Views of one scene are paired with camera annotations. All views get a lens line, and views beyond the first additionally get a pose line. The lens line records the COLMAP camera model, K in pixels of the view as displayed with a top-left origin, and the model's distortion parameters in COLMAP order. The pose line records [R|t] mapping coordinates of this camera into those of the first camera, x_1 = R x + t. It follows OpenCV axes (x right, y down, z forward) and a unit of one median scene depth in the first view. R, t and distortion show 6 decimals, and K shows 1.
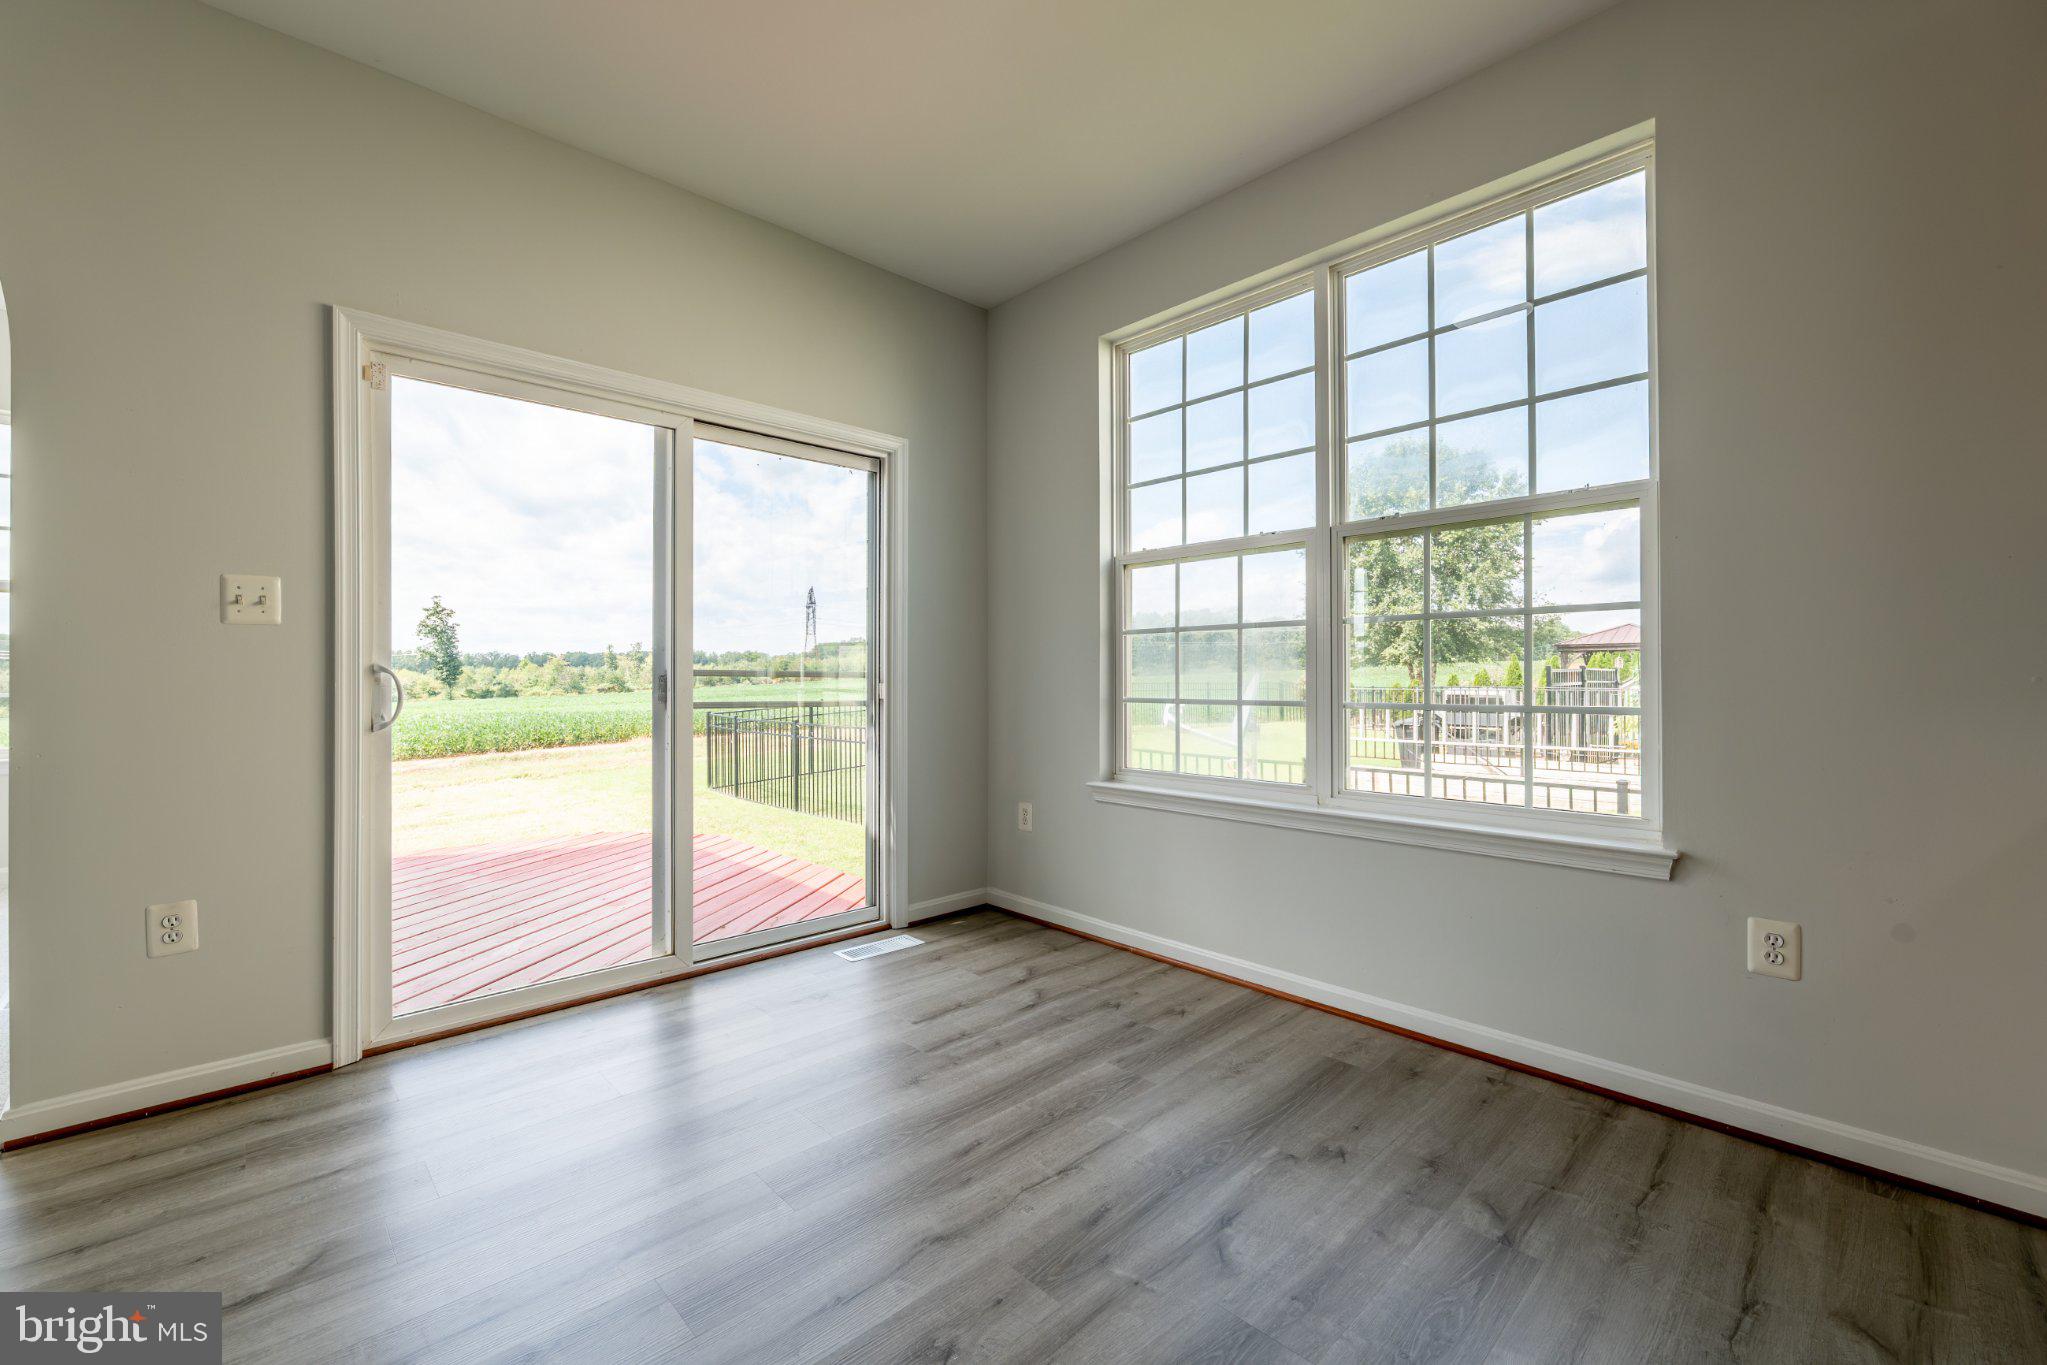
lens RADIAL K [[833.2, 0, 1013.6], [0, 833.2, 671.4], [0, 0, 1]] dist [0.001046, 0.000286]
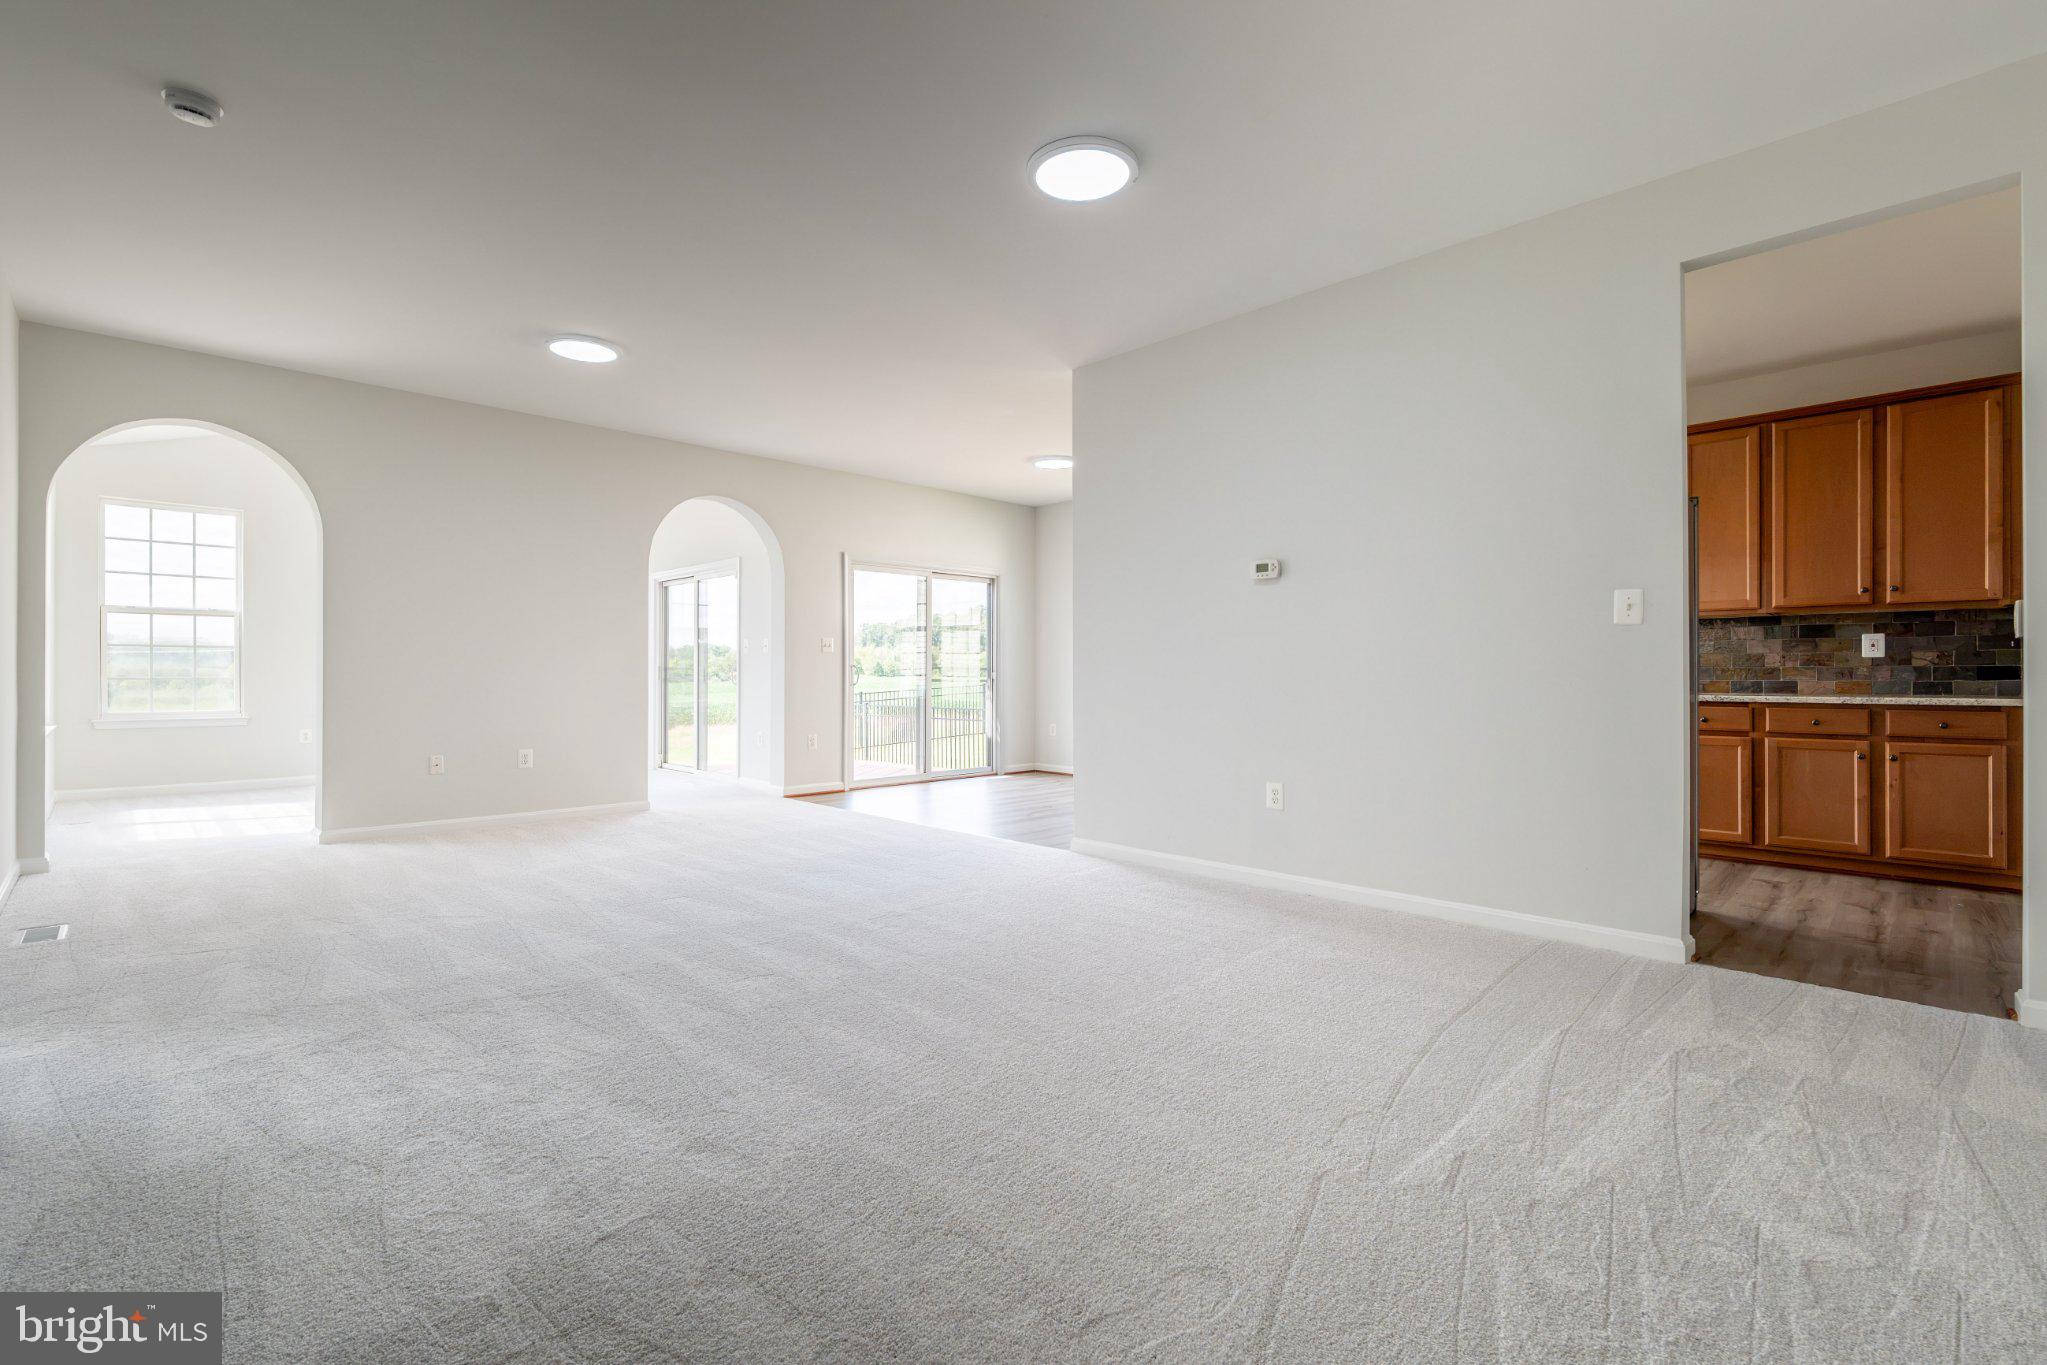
lens RADIAL K [[875.6, 0, 1032.7], [0, 875.6, 675.6], [0, 0, 1]] dist [-0.004463, -0.000221]
pose [[0.999092, 0.002373, 0.042549, -0.186391], [-0.002655, 0.999975, 0.006560, 0.007460], [-0.042532, -0.006667, 0.999073, -1.842471]]
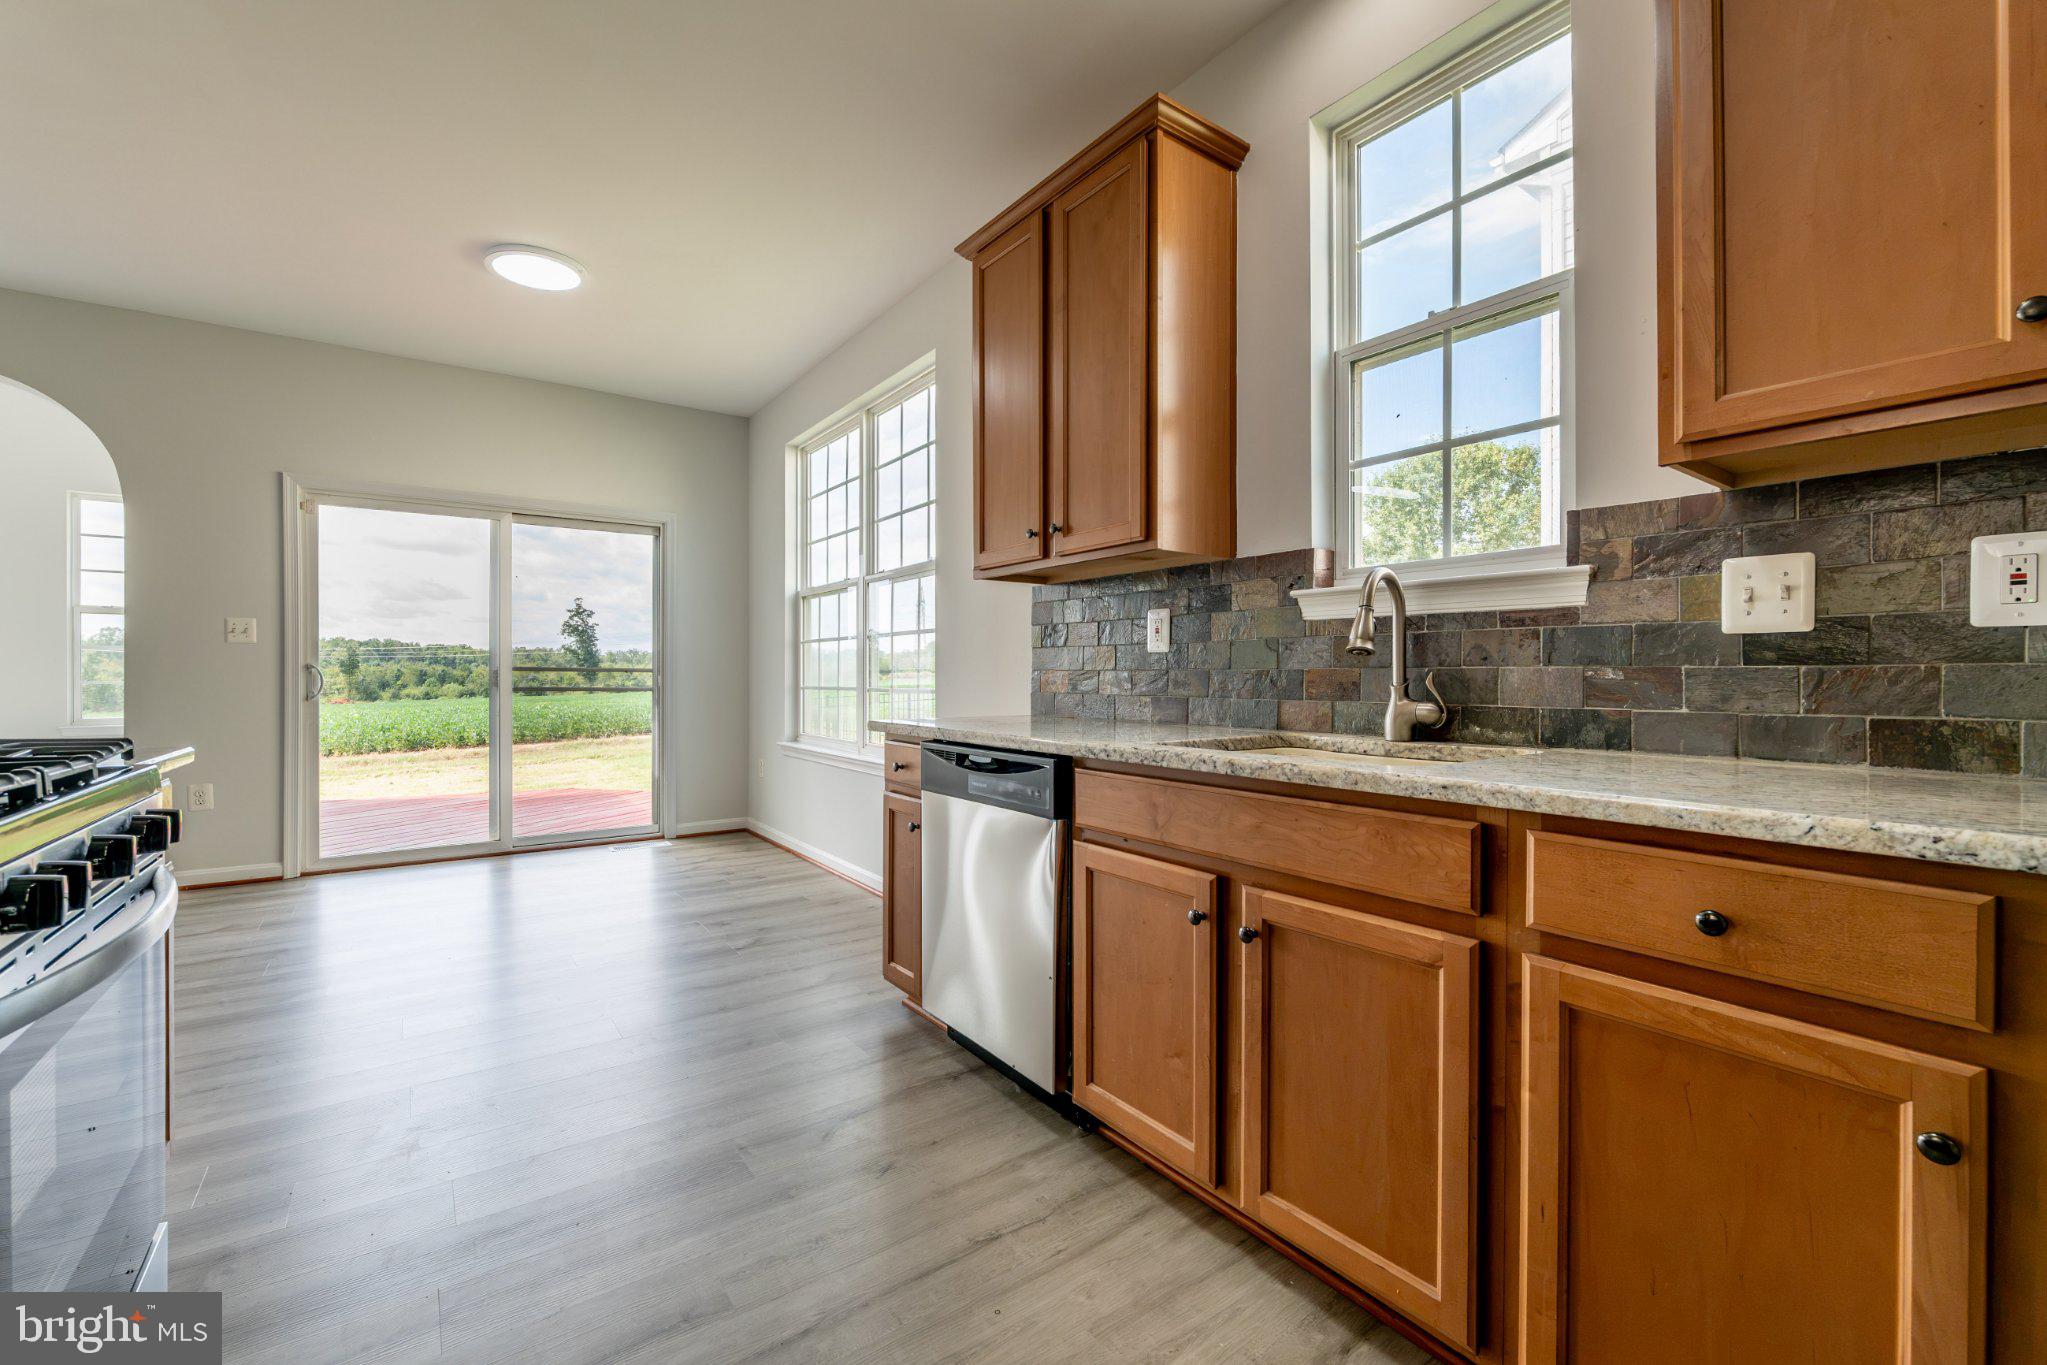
lens RADIAL K [[833.2, 0, 1007.2], [0, 833.2, 671.0], [0, 0, 1]] dist [0.001046, 0.000286]
pose [[0.991063, 0.001098, -0.133387, 0.811624], [-0.000584, 0.999992, 0.003893, -0.000302], [0.133390, -0.003781, 0.991056, -0.496766]]
